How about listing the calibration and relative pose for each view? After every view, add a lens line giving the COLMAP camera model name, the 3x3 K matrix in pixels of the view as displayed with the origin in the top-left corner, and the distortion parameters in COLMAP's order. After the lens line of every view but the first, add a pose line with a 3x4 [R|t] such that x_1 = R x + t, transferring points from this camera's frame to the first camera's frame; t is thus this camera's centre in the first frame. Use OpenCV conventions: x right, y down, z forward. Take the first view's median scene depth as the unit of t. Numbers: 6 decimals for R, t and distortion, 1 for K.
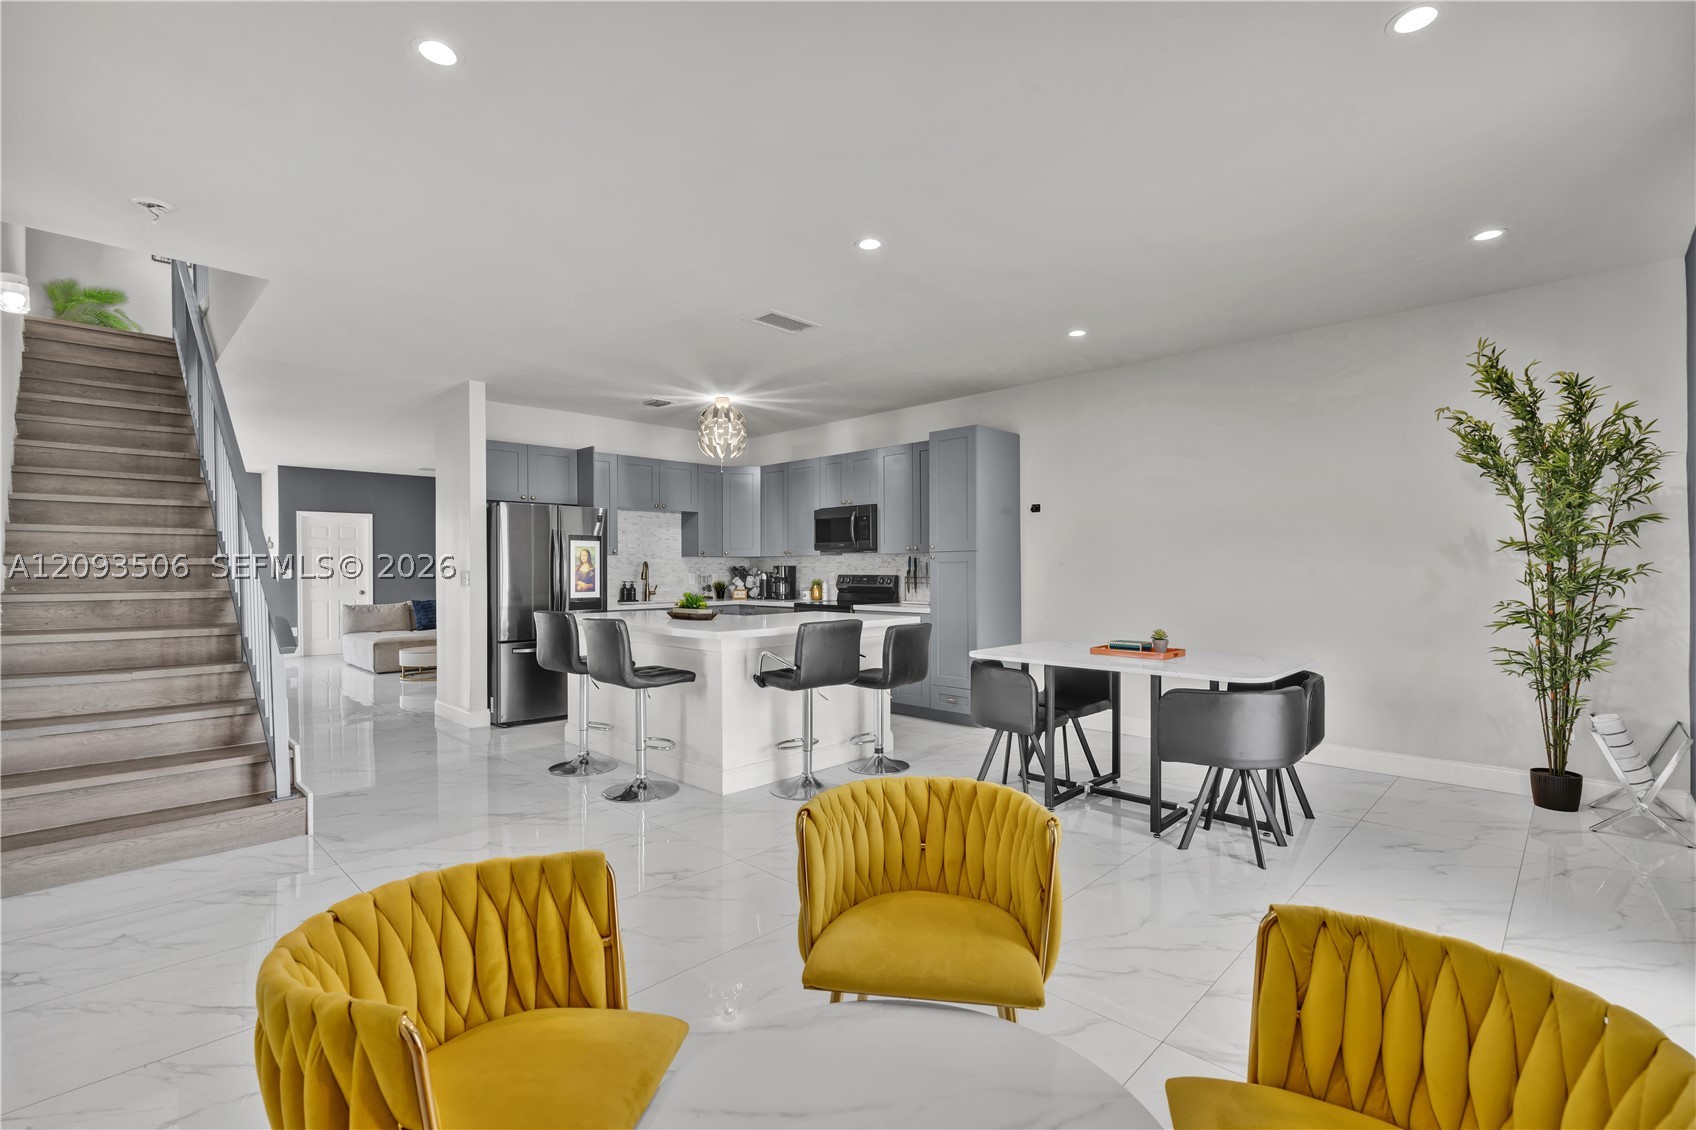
lens RADIAL K [[760.7, 0, 858.5], [0, 760.7, 577.9], [0, 0, 1]] dist [-0.003226, -0.000104]
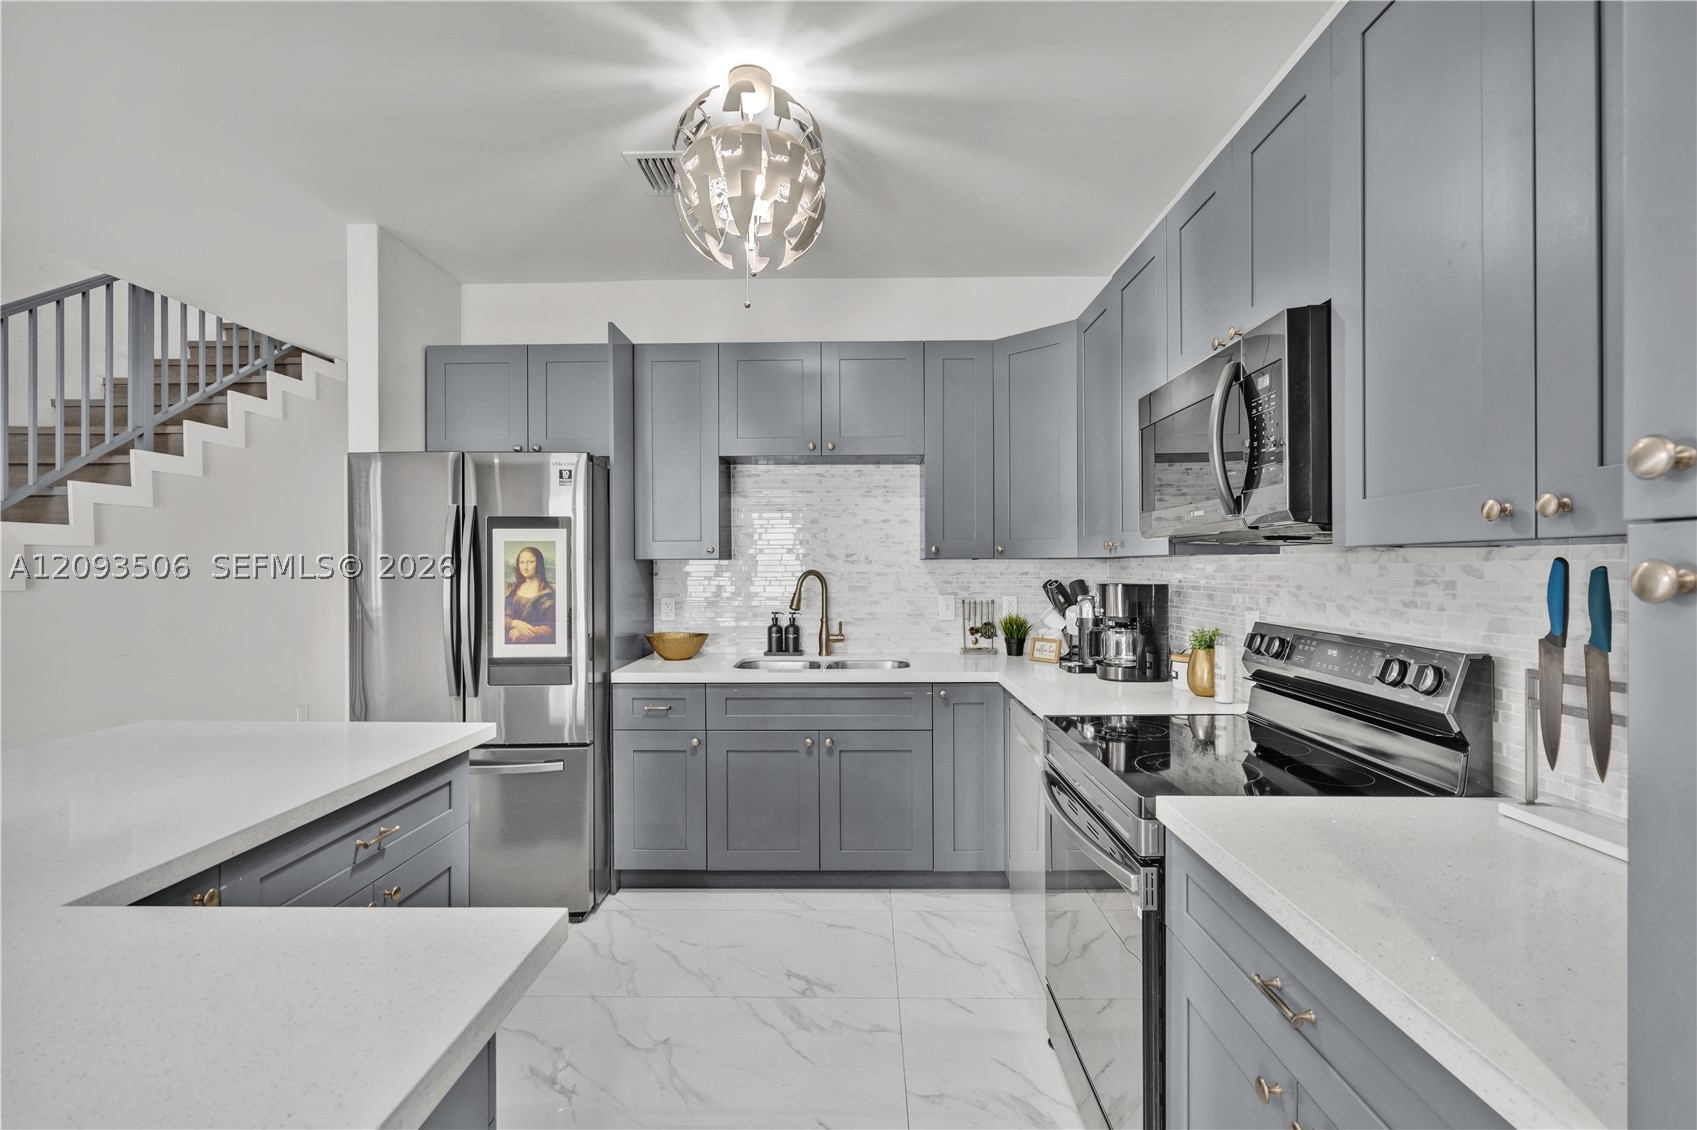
lens RADIAL K [[765.6, 0, 849.5], [0, 765.6, 562.0], [0, 0, 1]] dist [-0.003165, -0.000093]
pose [[0.674456, -0.000695, -0.738315, 0.085893], [-0.009642, 0.999906, -0.009749, -0.023894], [0.738252, 0.013694, 0.674386, 0.748703]]
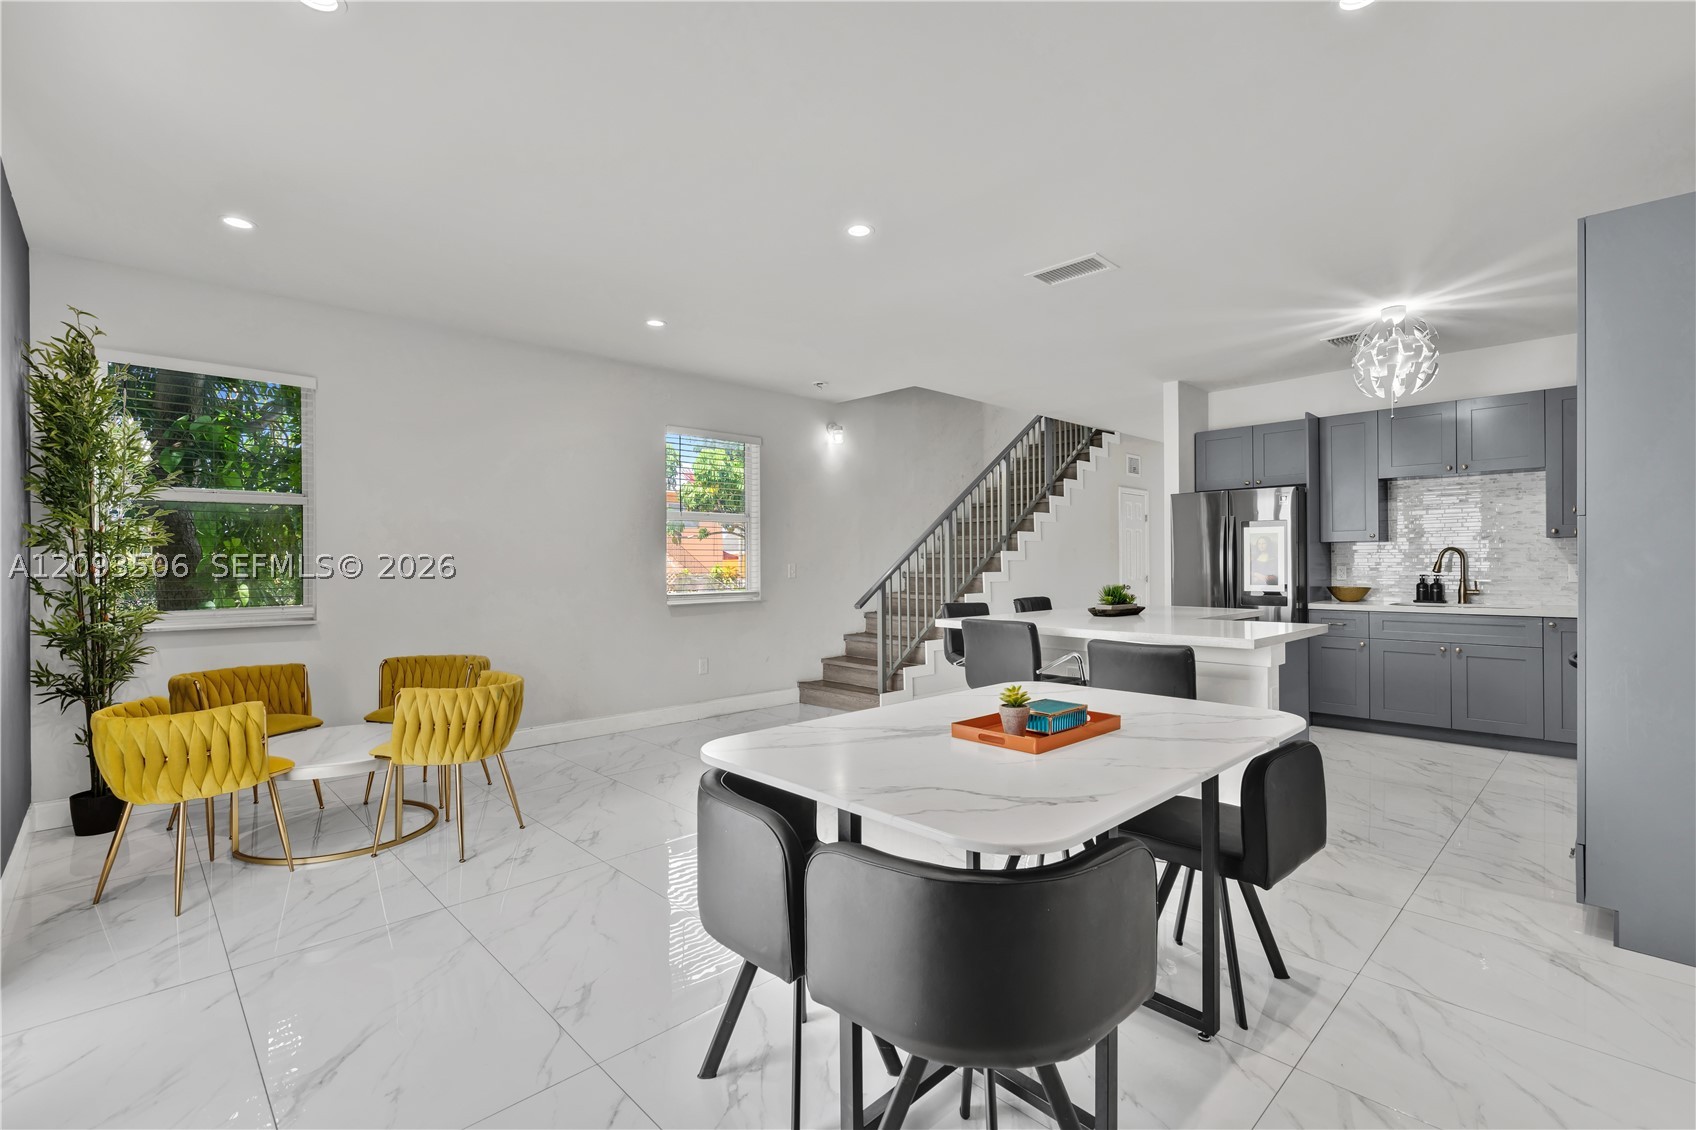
lens RADIAL K [[765.1, 0, 849.0], [0, 765.1, 562.0], [0, 0, 1]] dist [-0.003165, -0.000093]
pose [[-0.043488, 0.003574, -0.999048, 0.487053], [-0.007593, 0.999964, 0.003907, -0.006821], [0.999025, 0.007756, -0.043460, 0.500660]]
